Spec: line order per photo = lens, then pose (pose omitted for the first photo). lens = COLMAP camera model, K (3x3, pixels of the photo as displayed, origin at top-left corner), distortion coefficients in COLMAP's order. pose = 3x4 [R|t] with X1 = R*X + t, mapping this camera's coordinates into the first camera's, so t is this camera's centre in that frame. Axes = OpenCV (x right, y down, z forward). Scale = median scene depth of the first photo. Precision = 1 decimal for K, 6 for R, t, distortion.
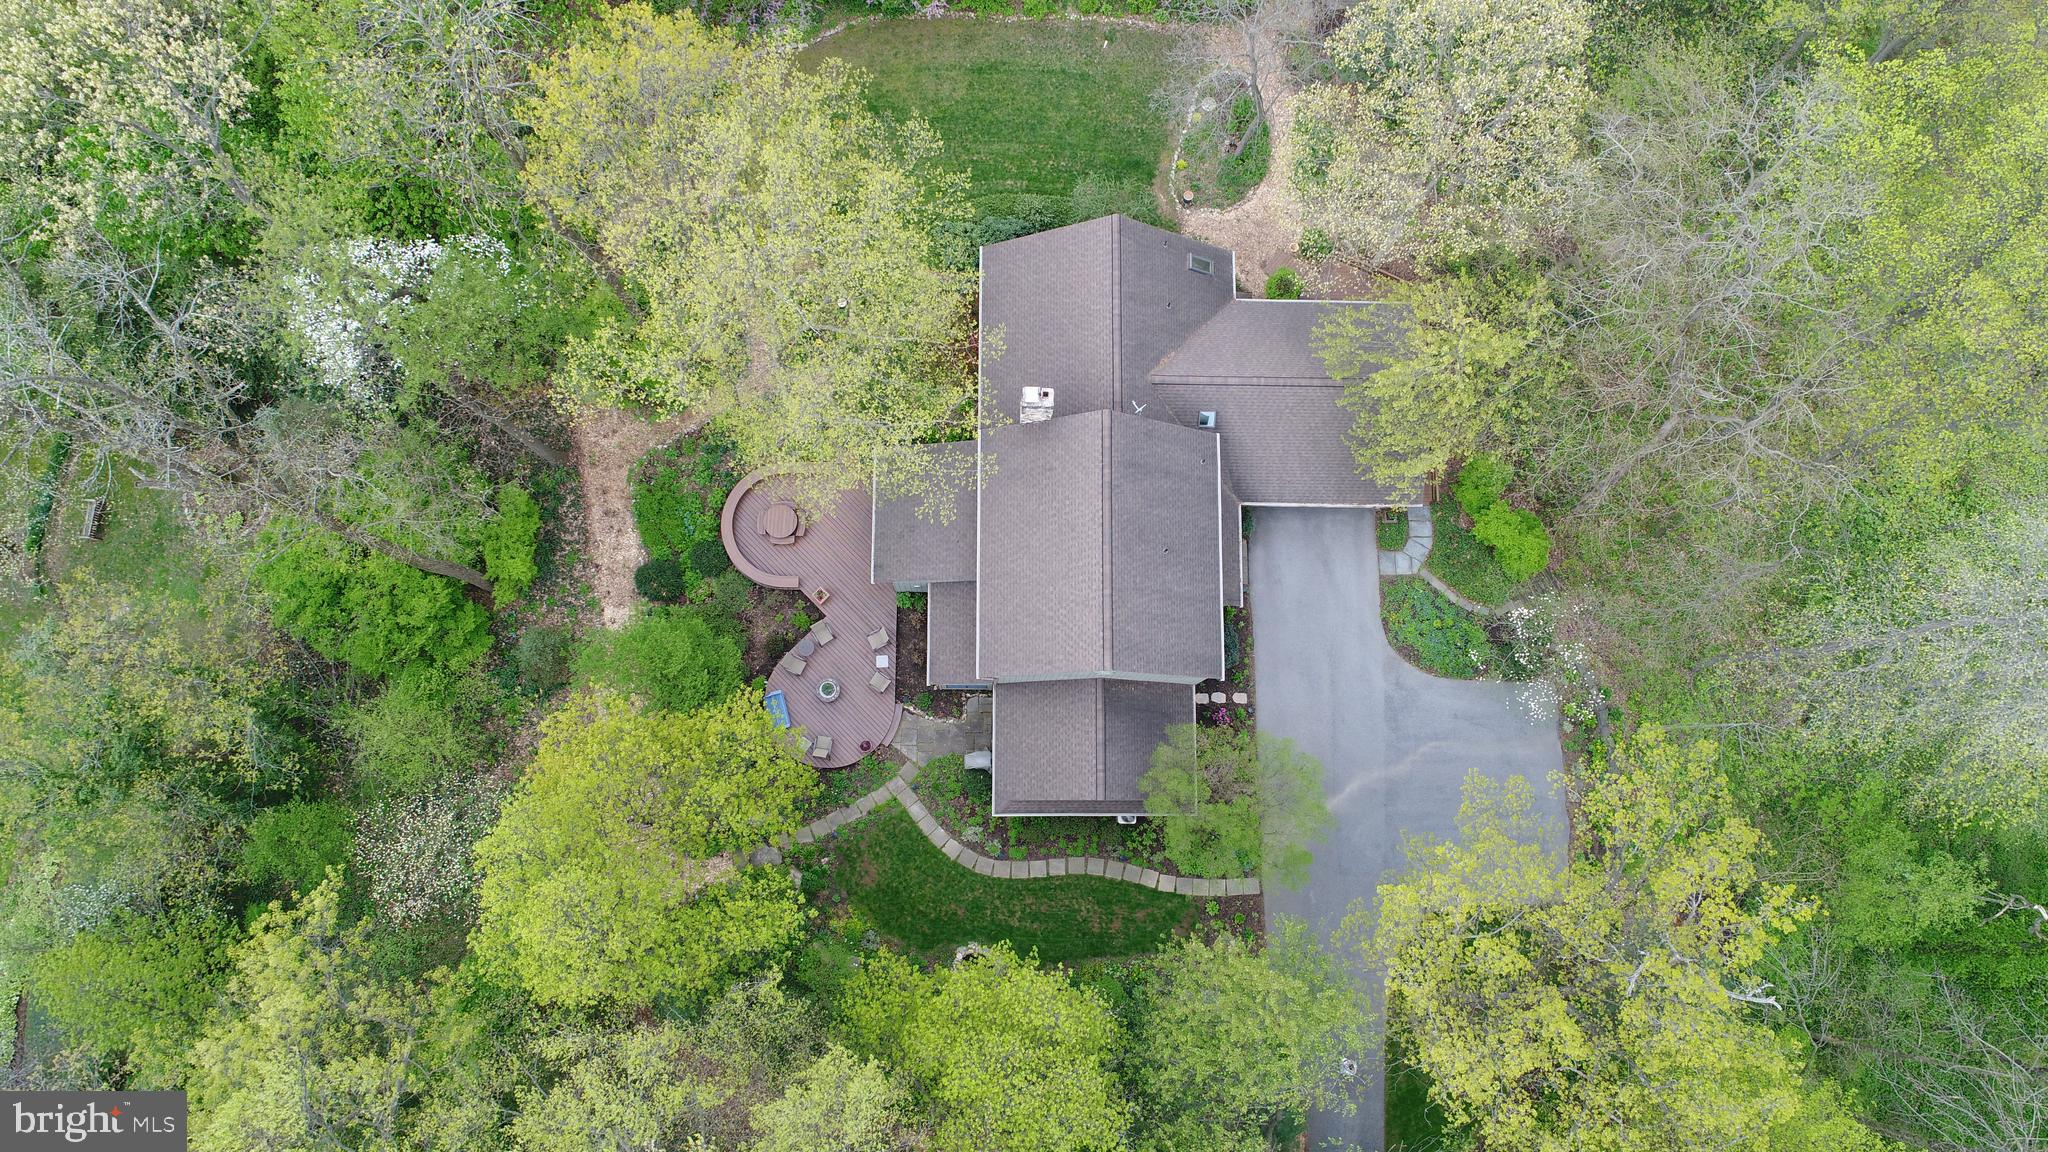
lens RADIAL K [[1374.6, 0, 1018.2], [0, 1374.6, 571.7], [0, 0, 1]] dist [0.002020, 0.004733]
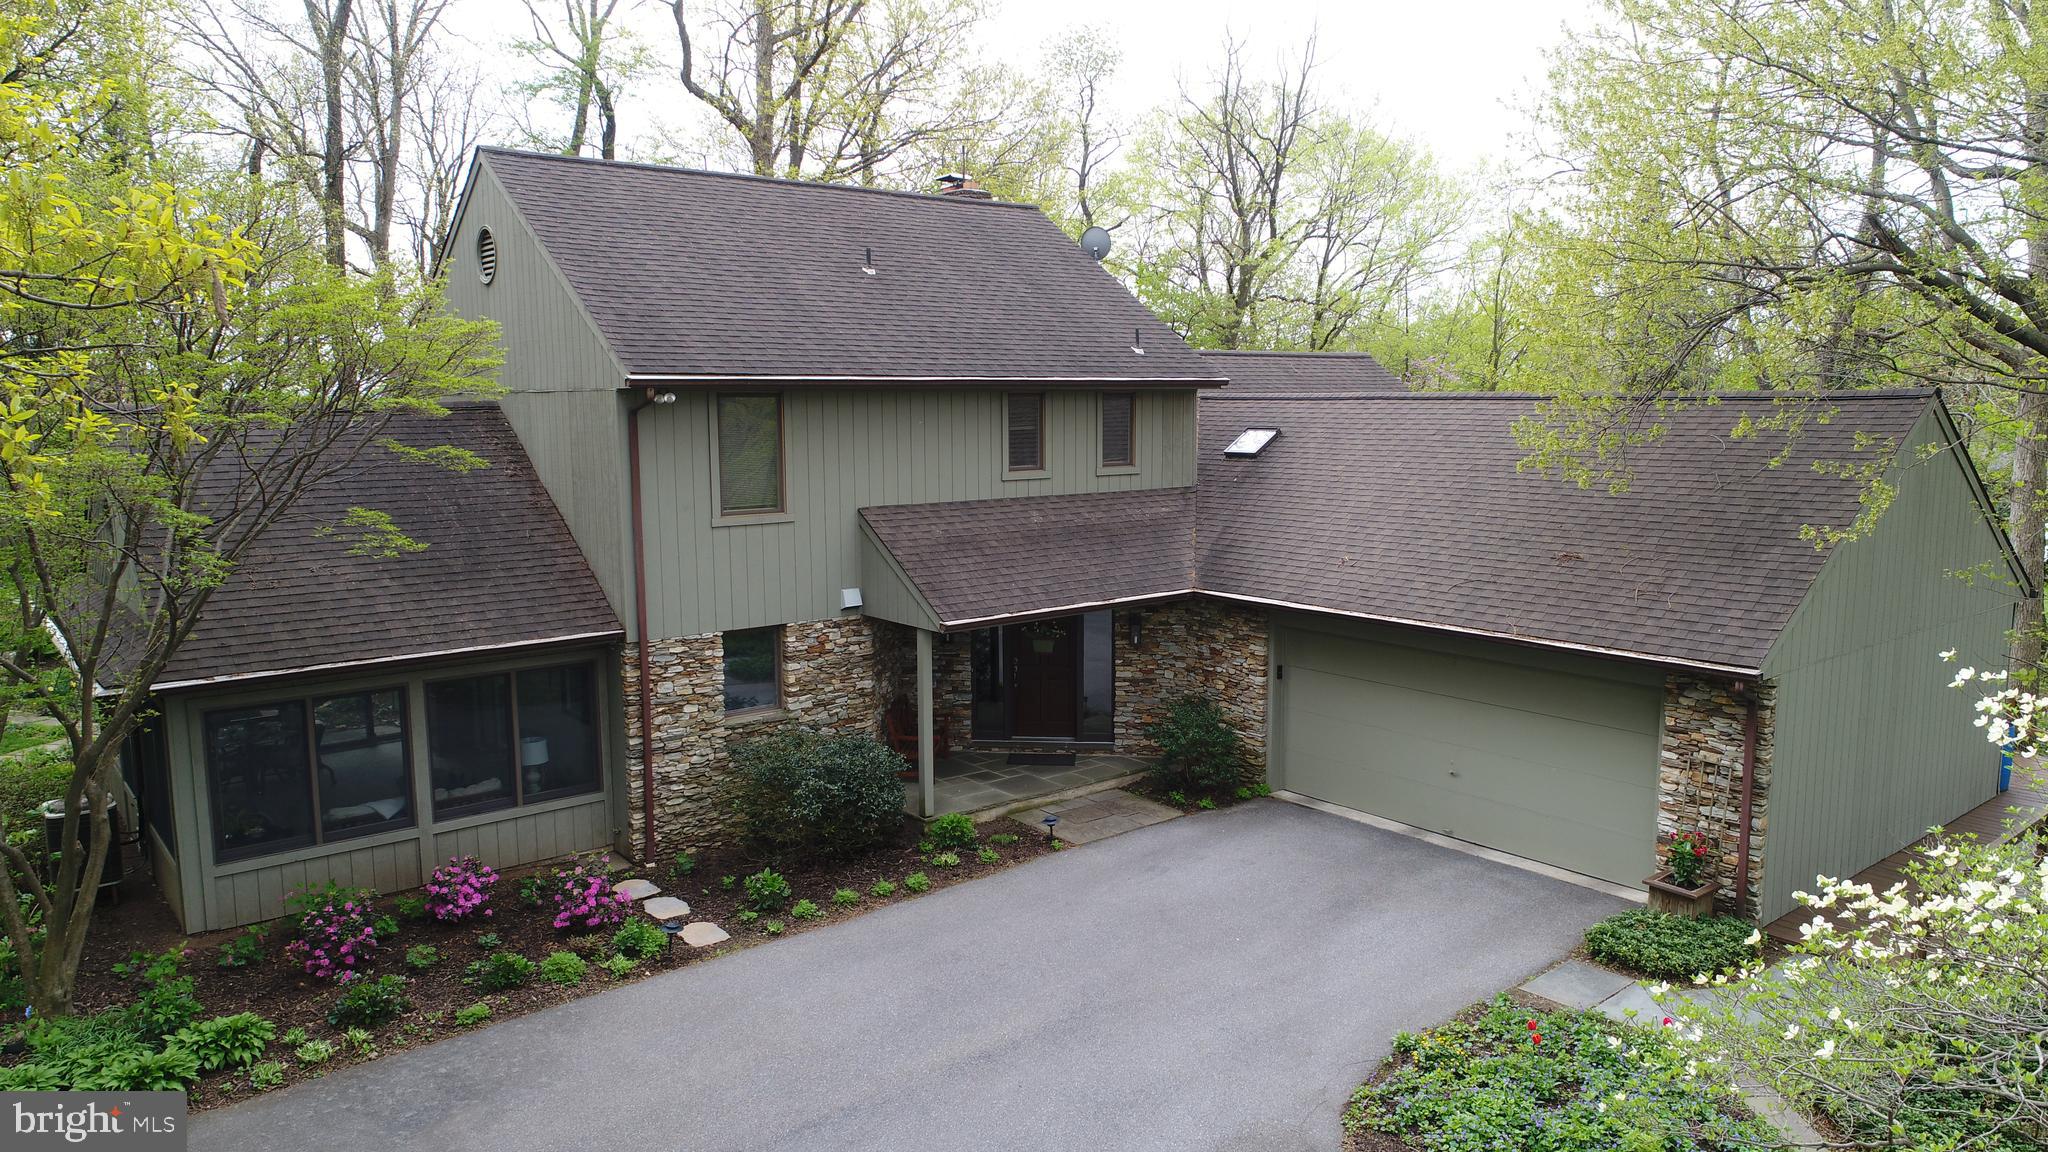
lens RADIAL K [[1374.6, 0, 1016.9], [0, 1374.6, 582.1], [0, 0, 1]] dist [0.002020, 0.004733]
pose [[0.631954, 0.061439, -0.772567, 0.395552], [-0.758393, 0.254317, -0.600135, 0.186579], [0.159605, 0.965167, 0.207311, 0.916578]]
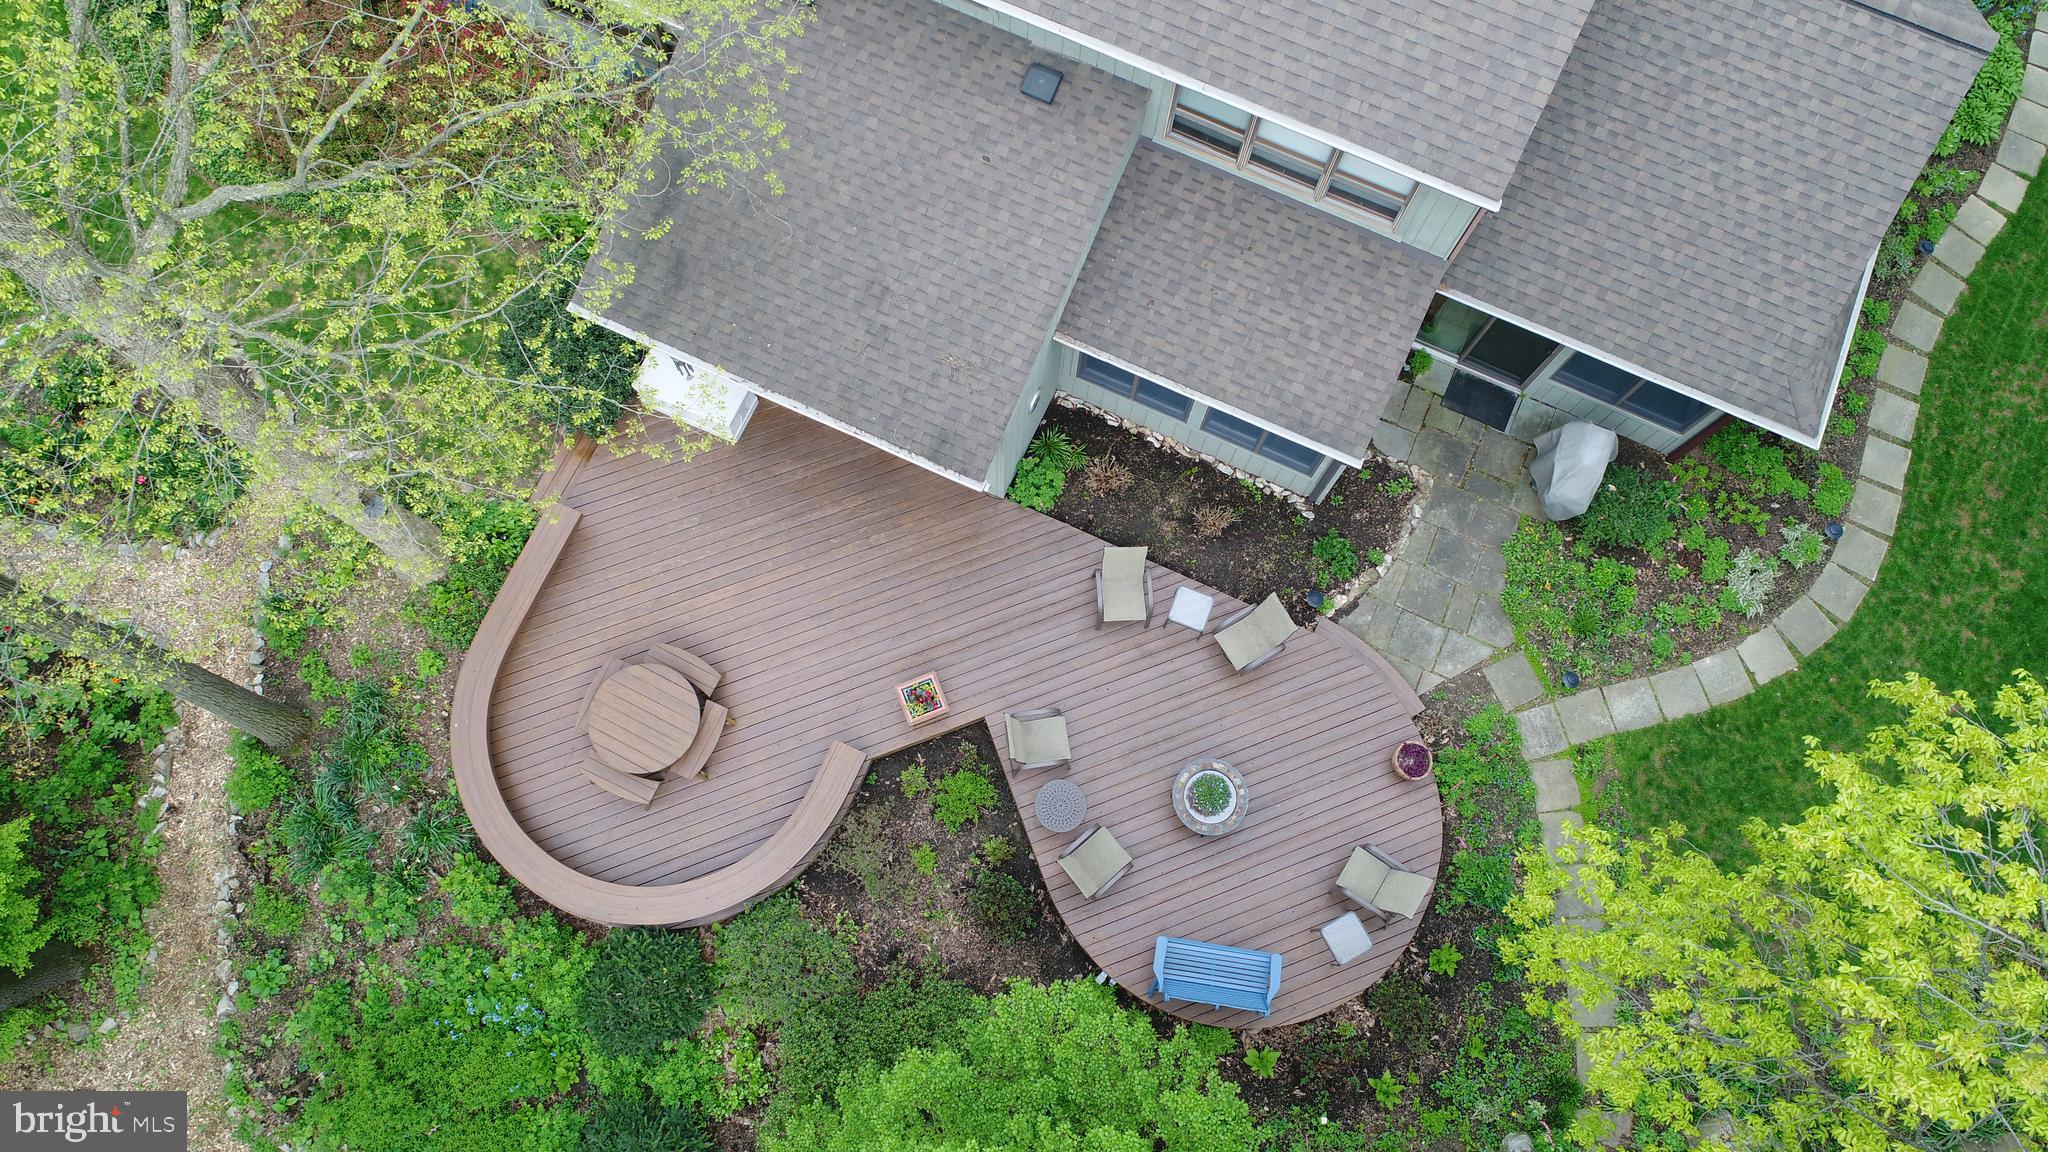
lens RADIAL K [[1374.6, 0, 1026.2], [0, 1374.6, 573.2], [0, 0, 1]] dist [0.002020, 0.004733]
pose [[0.409085, -0.884603, 0.223890, -0.180274], [0.897870, 0.433978, 0.074114, 0.002846], [-0.162724, 0.170705, 0.971792, 0.691610]]
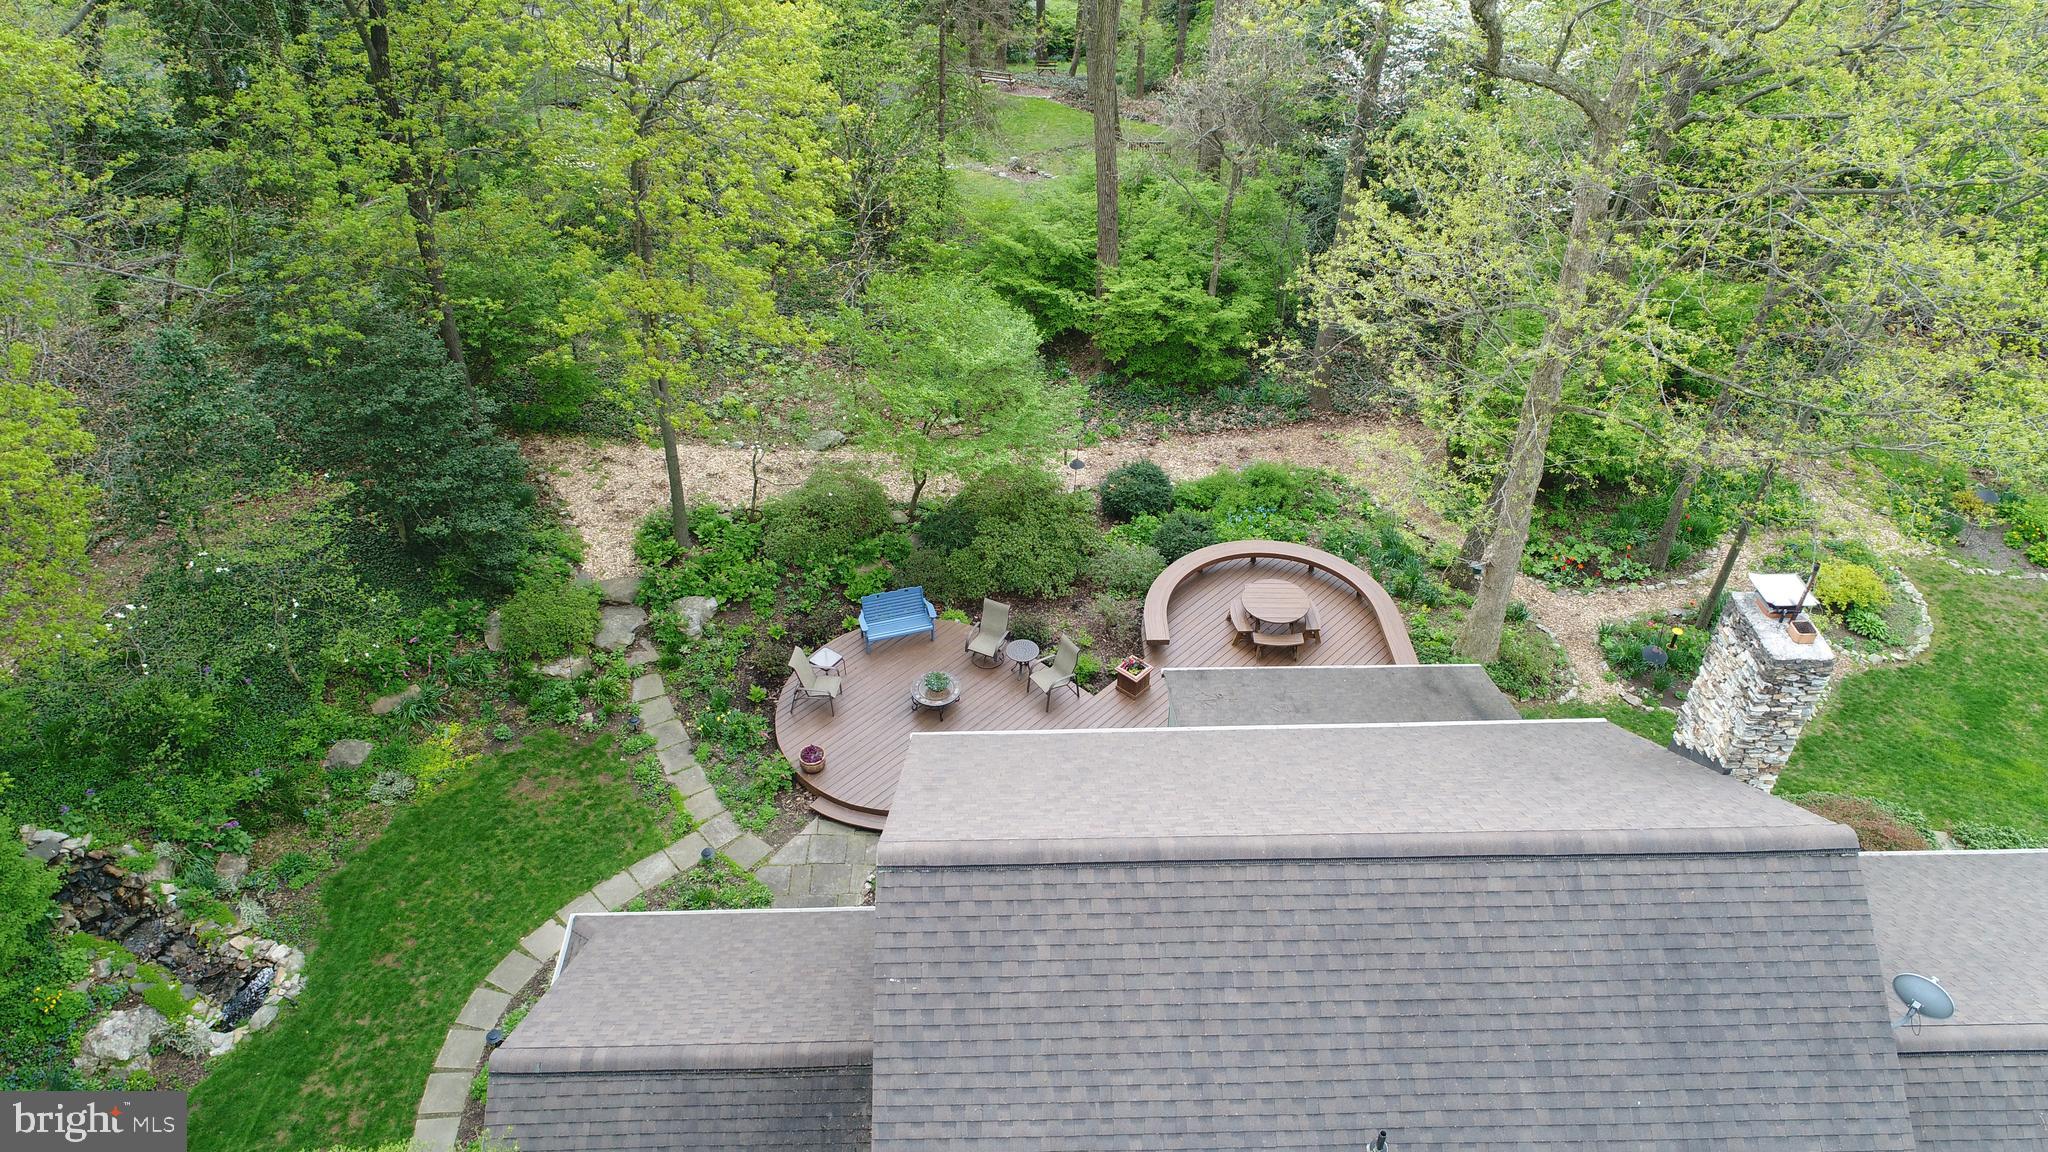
lens RADIAL K [[1374.6, 0, 1017.3], [0, 1374.6, 576.6], [0, 0, 1]] dist [0.002020, 0.004733]
pose [[0.027452, 0.574702, -0.817902, 0.228729], [-0.985248, 0.153816, 0.075010, 0.014597], [0.168914, 0.803777, 0.570447, 0.696788]]
